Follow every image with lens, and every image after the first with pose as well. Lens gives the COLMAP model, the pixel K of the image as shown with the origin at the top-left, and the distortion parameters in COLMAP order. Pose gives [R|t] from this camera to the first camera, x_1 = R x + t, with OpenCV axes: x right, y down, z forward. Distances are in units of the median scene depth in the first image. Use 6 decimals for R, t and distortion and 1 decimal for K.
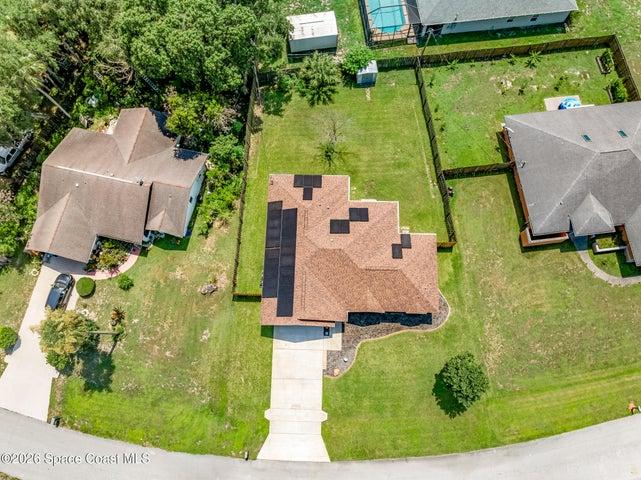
lens RADIAL K [[451.6, 0, 319.8], [0, 451.6, 238.6], [0, 0, 1]] dist [-0.044800, 0.008079]
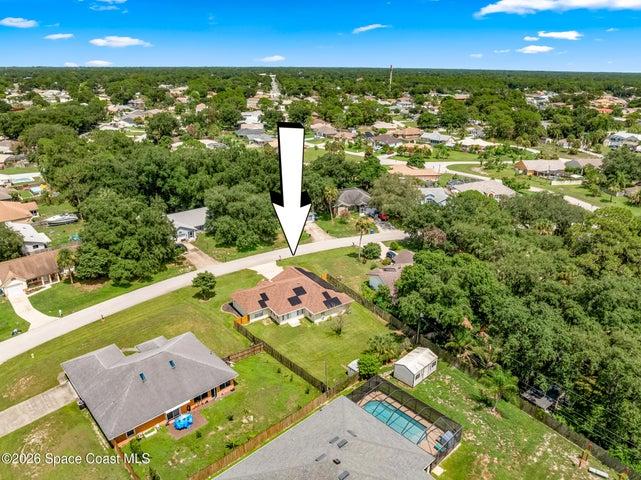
lens RADIAL K [[451.6, 0, 319.8], [0, 451.6, 238.5], [0, 0, 1]] dist [-0.044800, 0.008079]
pose [[-0.808959, 0.215630, -0.546890, 0.882849], [-0.566934, -0.040128, 0.822786, -1.485601], [0.155472, 0.975650, 0.154710, 0.531062]]
